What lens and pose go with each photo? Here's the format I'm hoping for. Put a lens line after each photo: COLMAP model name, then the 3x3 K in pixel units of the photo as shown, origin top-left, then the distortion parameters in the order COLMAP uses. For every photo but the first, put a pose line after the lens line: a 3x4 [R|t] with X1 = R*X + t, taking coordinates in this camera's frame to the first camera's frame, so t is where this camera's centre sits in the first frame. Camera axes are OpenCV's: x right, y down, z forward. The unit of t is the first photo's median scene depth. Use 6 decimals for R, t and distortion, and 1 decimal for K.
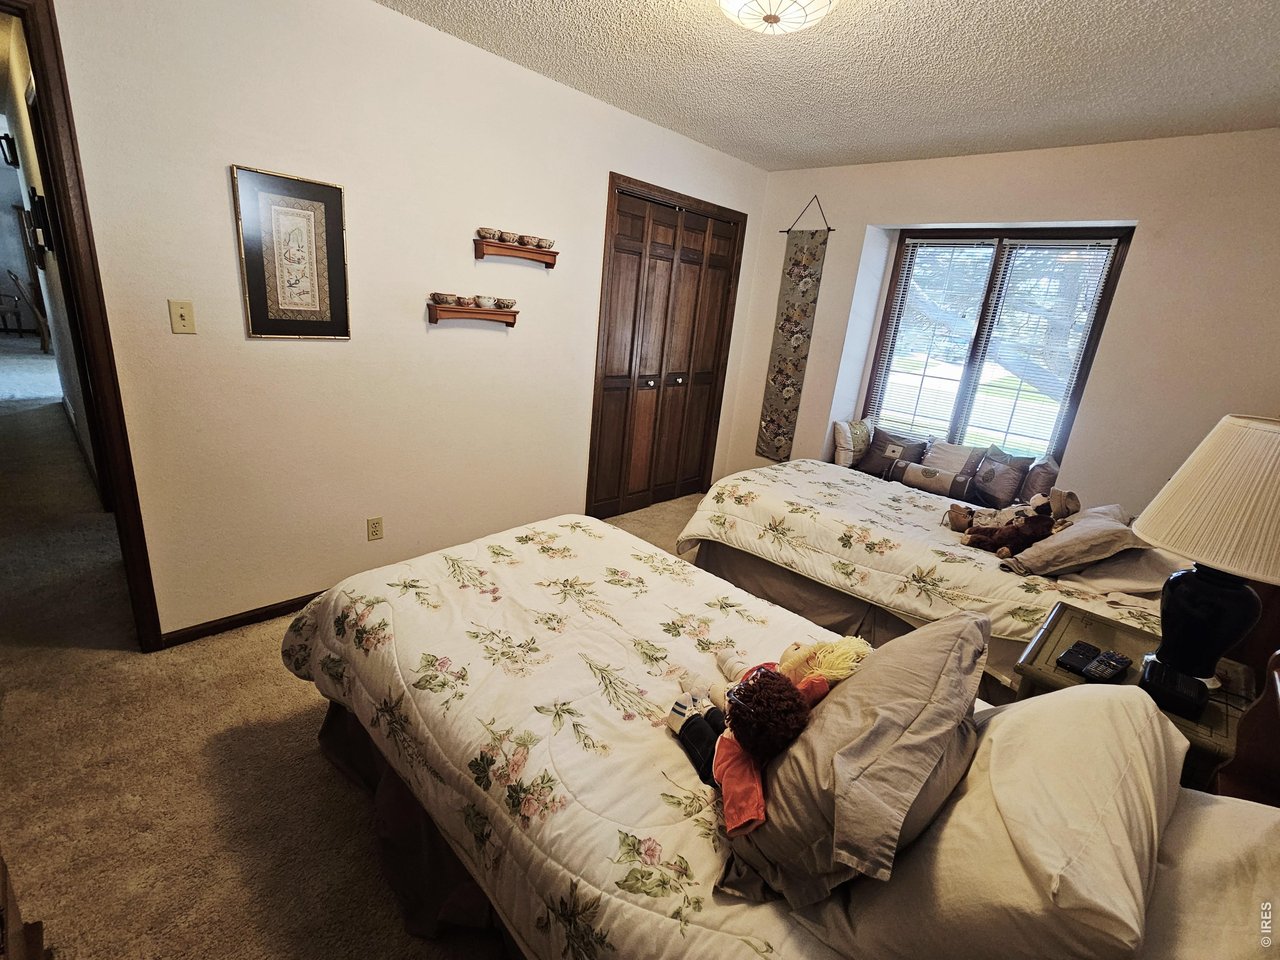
lens RADIAL K [[573.6, 0, 646.6], [0, 573.6, 474.7], [0, 0, 1]] dist [0.000082, 0.000158]
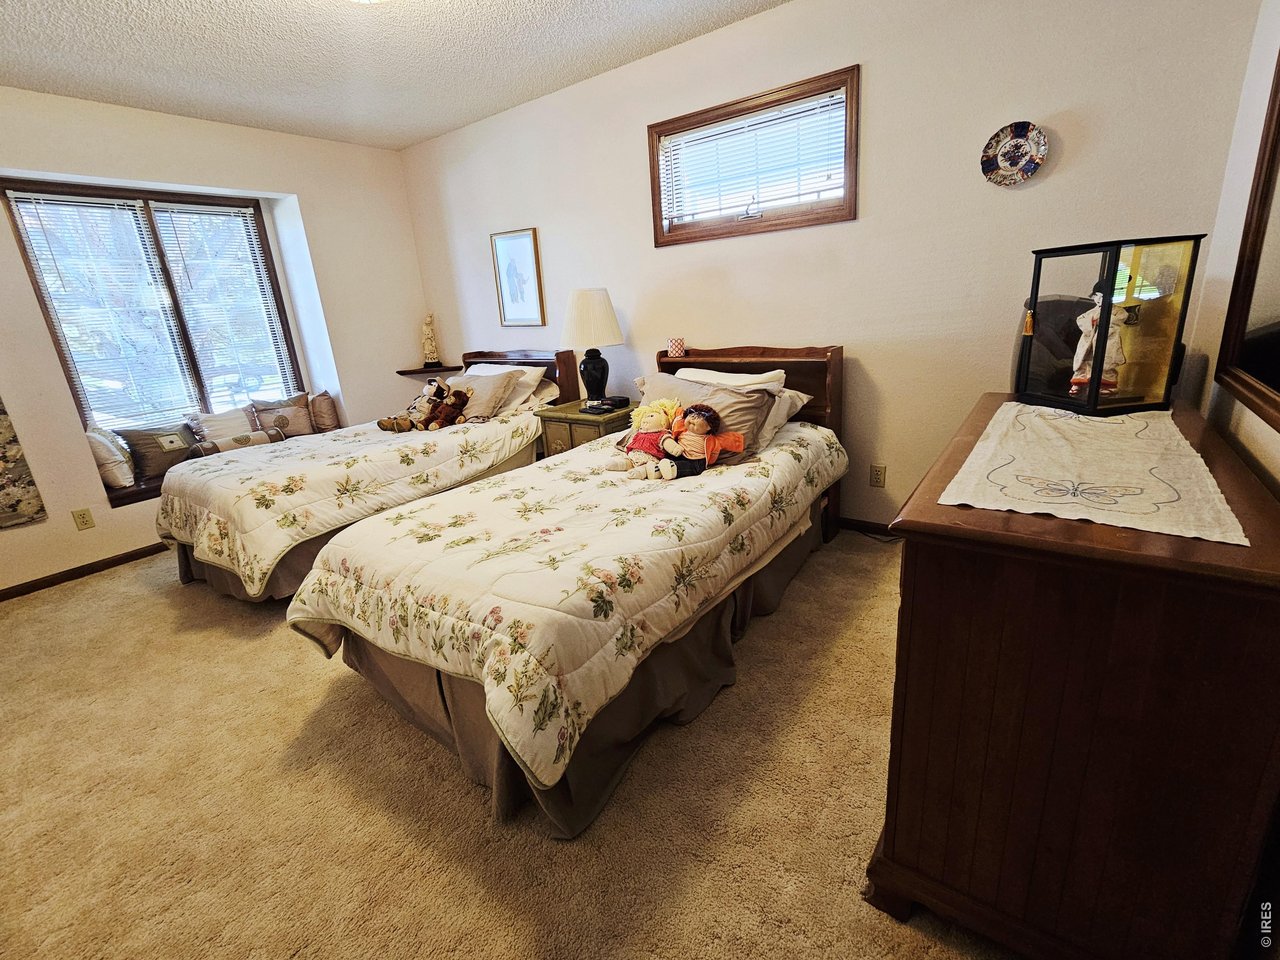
lens RADIAL K [[573.6, 0, 646.6], [0, 573.6, 474.7], [0, 0, 1]] dist [0.000082, 0.000158]
pose [[-0.138658, -0.365051, 0.920604, -0.742089], [0.341427, 0.854972, 0.390450, -0.137041], [-0.929624, 0.368458, 0.006090, 0.493468]]
